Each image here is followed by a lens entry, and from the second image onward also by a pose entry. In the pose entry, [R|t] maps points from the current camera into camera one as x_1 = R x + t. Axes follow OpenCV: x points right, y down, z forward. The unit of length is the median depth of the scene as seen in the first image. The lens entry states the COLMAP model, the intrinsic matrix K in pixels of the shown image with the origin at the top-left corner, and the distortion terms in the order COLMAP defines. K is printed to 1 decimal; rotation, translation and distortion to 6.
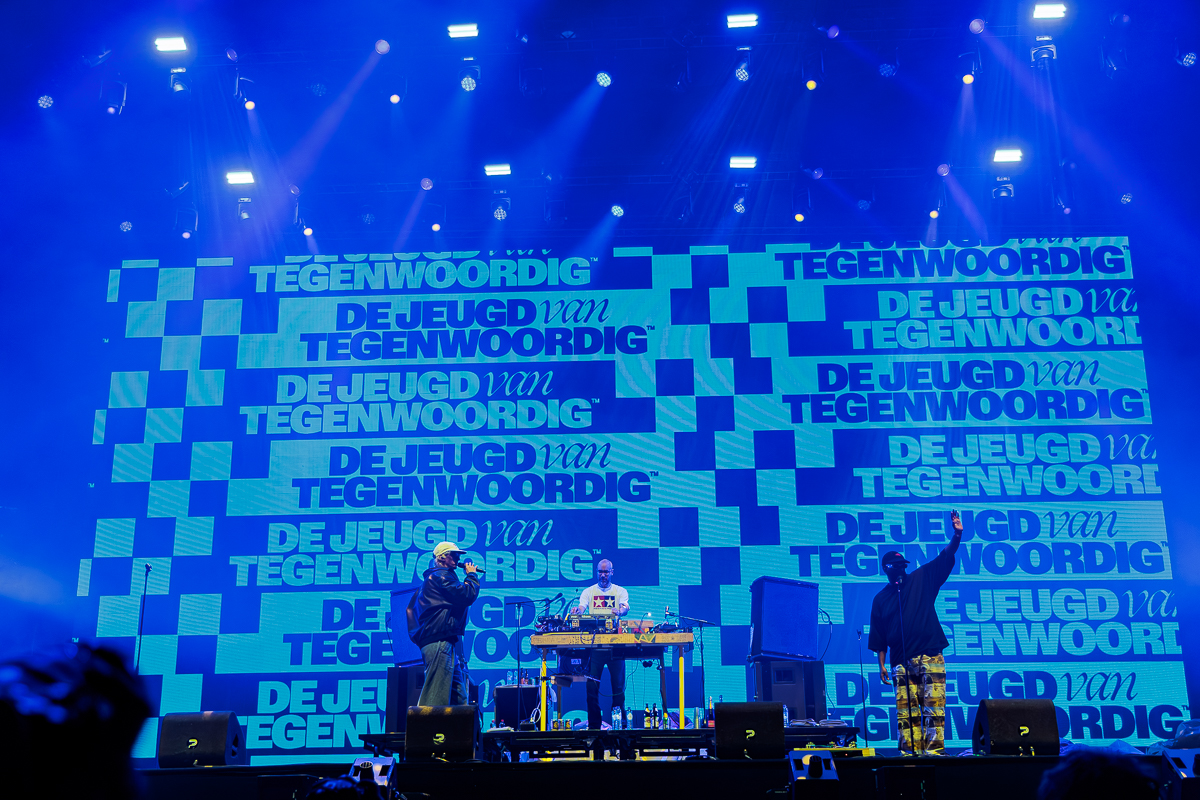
lens RADIAL K [[1441.6, 0, 600.0], [0, 1441.6, 400.0], [0, 0, 1]] dist [0.021274, 0.024621]
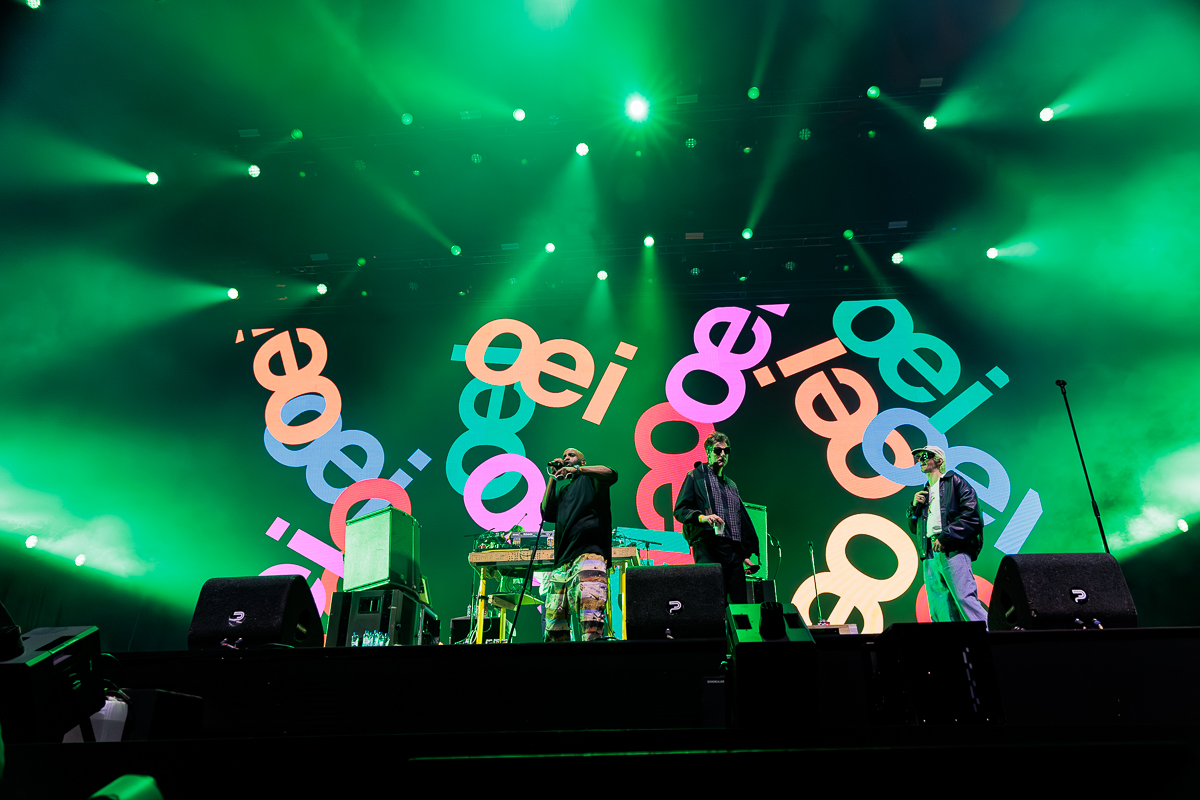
lens RADIAL K [[808.0, 0, 605.6], [0, 808.0, 388.2], [0, 0, 1]] dist [0.018305, 0.000750]
pose [[0.999222, -0.018991, -0.034575, 0.064704], [0.013179, 0.986839, -0.161168, 0.143226], [0.037181, 0.160587, 0.986321, 0.448725]]
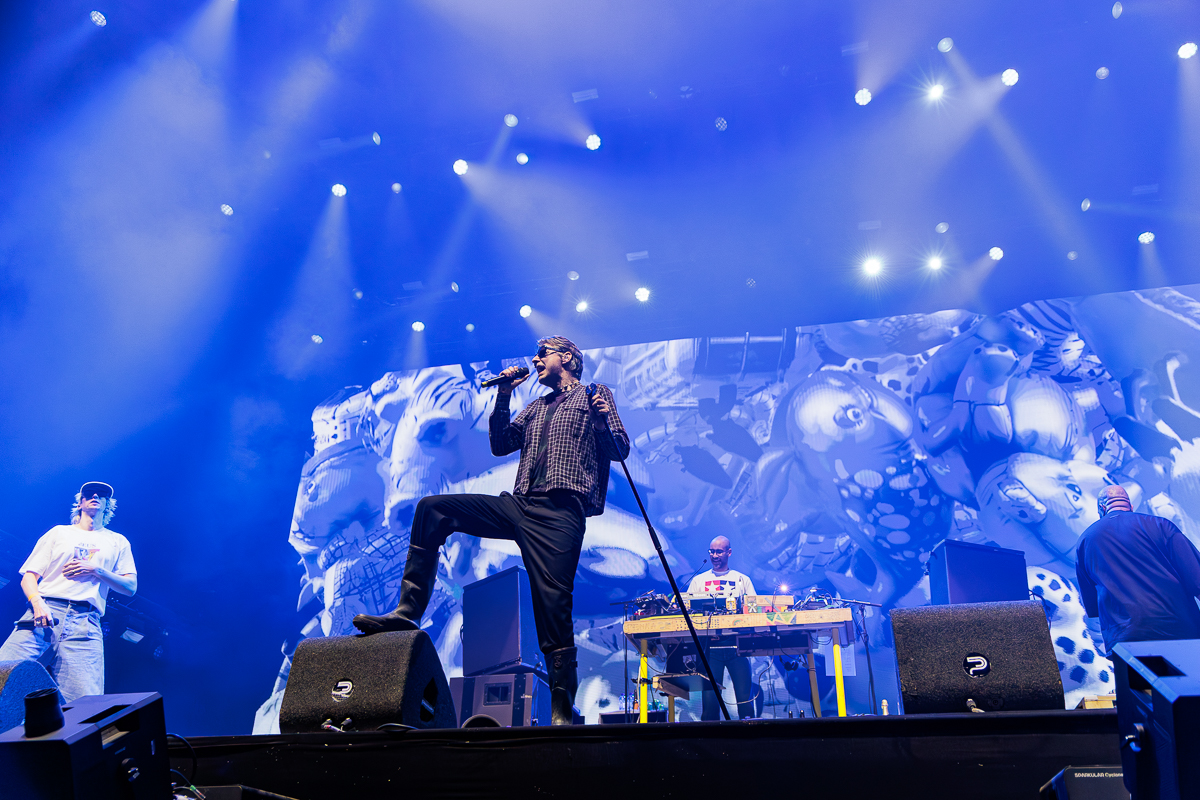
lens RADIAL K [[964.5, 0, 607.7], [0, 964.5, 397.1], [0, 0, 1]] dist [0.014063, -0.004673]
pose [[0.982983, -0.073616, -0.168303, 0.035039], [0.035538, 0.975090, -0.218944, 0.159640], [0.180228, 0.209237, 0.961113, 0.502502]]
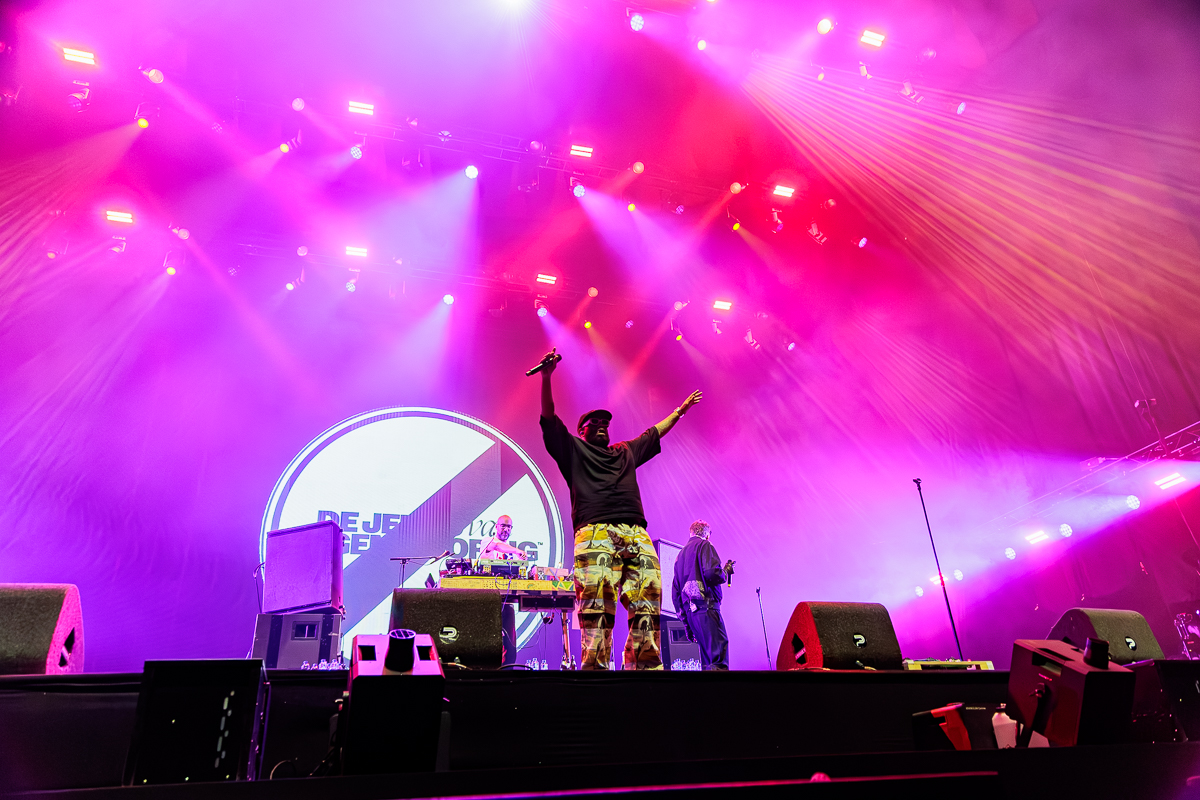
lens RADIAL K [[806.2, 0, 592.6], [0, 806.2, 397.0], [0, 0, 1]] dist [0.018556, 0.001802]
pose [[0.940786, 0.121261, 0.316573, -0.132925], [-0.055259, 0.976201, -0.209709, 0.153735], [-0.334468, 0.179798, 0.925097, 0.478164]]
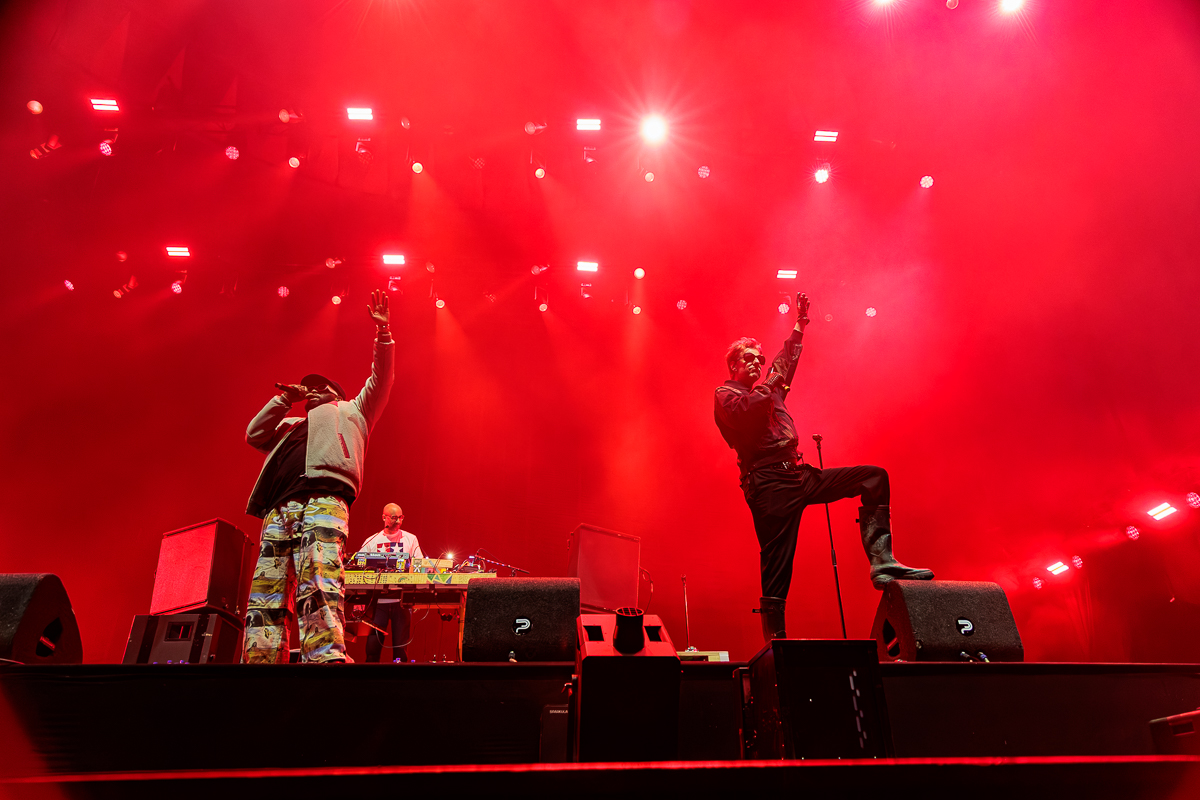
lens RADIAL K [[811.2, 0, 601.4], [0, 811.2, 391.8], [0, 0, 1]] dist [0.024050, 0.000530]
pose [[0.994002, 0.049857, 0.097339, 0.074431], [-0.028034, 0.976461, -0.213863, 0.157033], [-0.105710, 0.209852, 0.972002, 0.490761]]
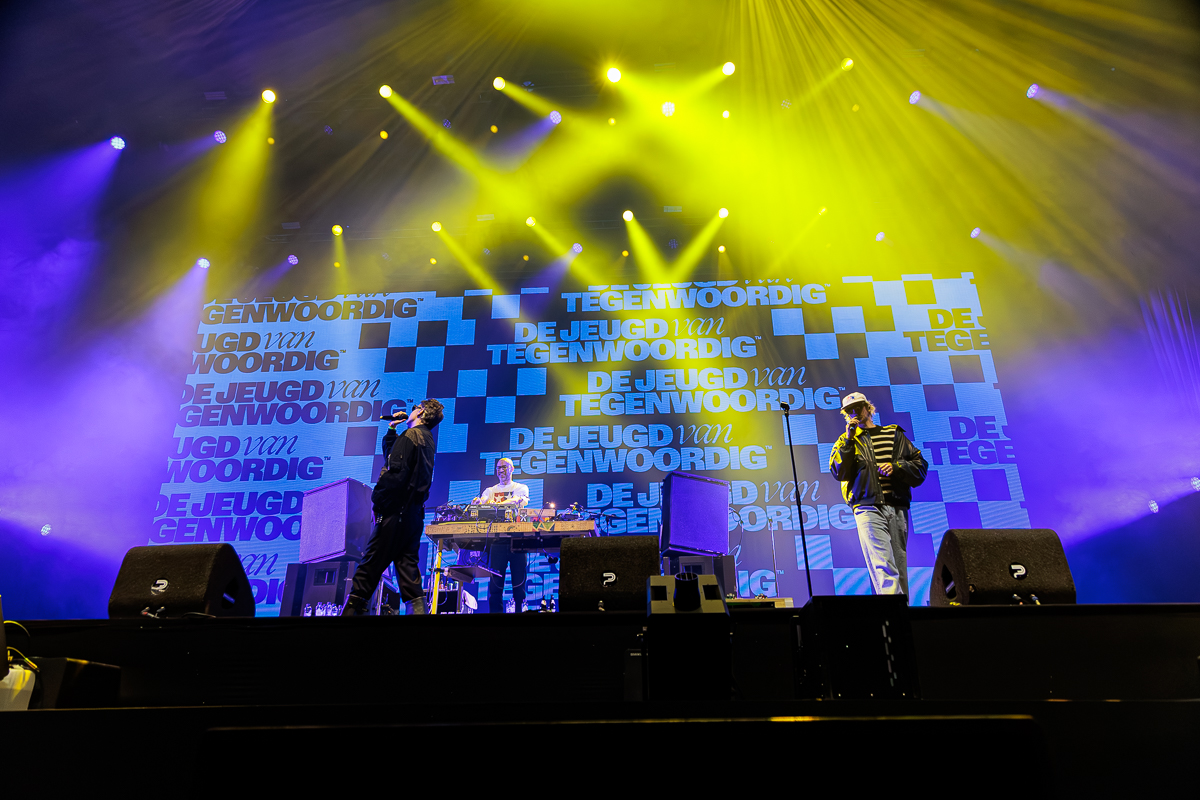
lens RADIAL K [[811.2, 0, 601.4], [0, 811.2, 391.8], [0, 0, 1]] dist [0.024050, 0.000530]
pose [[0.999639, -0.006238, -0.026152, 0.083525], [0.002821, 0.991678, -0.128710, 0.145731], [0.026738, 0.128589, 0.991337, 0.457172]]
